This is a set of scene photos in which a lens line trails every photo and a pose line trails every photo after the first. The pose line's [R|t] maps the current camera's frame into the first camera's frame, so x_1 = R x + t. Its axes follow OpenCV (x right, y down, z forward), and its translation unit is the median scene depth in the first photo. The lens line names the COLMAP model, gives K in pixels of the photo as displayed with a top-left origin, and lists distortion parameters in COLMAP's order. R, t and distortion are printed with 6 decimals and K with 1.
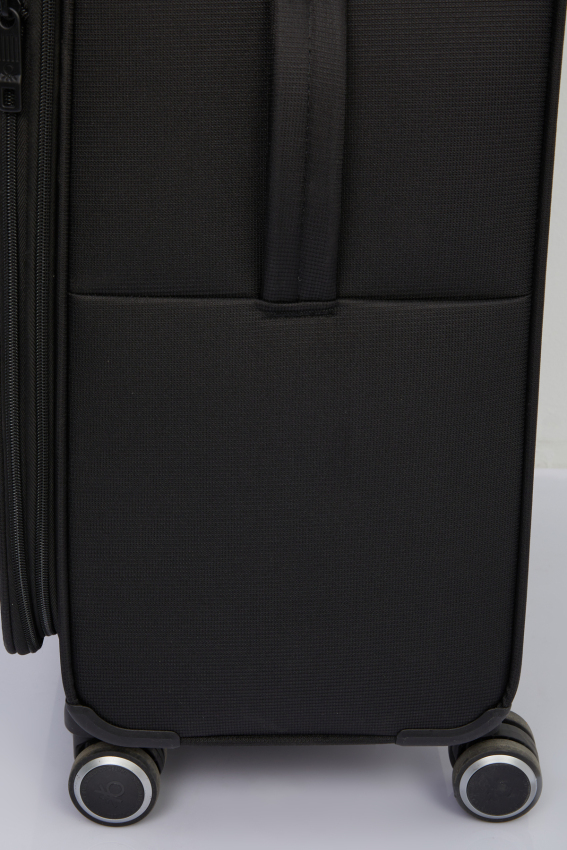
lens RADIAL K [[1452.0, 0, 282.3], [0, 1452.0, 425.7], [0, 0, 1]] dist [-0.096294, 0.000000]
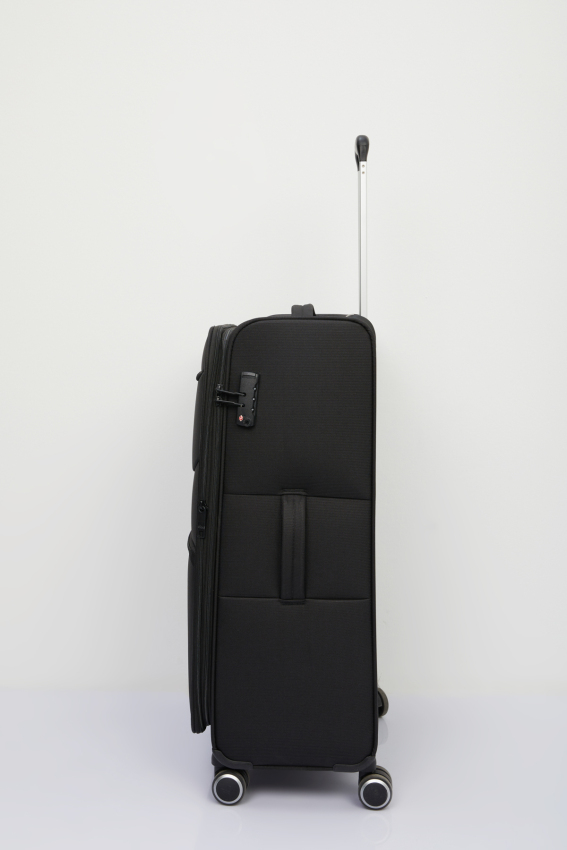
lens RADIAL K [[997.4, 0, 284.2], [0, 997.4, 426.1], [0, 0, 1]] dist [-0.013886, 0.000000]
pose [[0.993141, -0.016458, -0.115761, 0.241361], [-0.024592, 0.938498, -0.344409, 0.293525], [0.114310, 0.344893, 0.931655, -1.077199]]
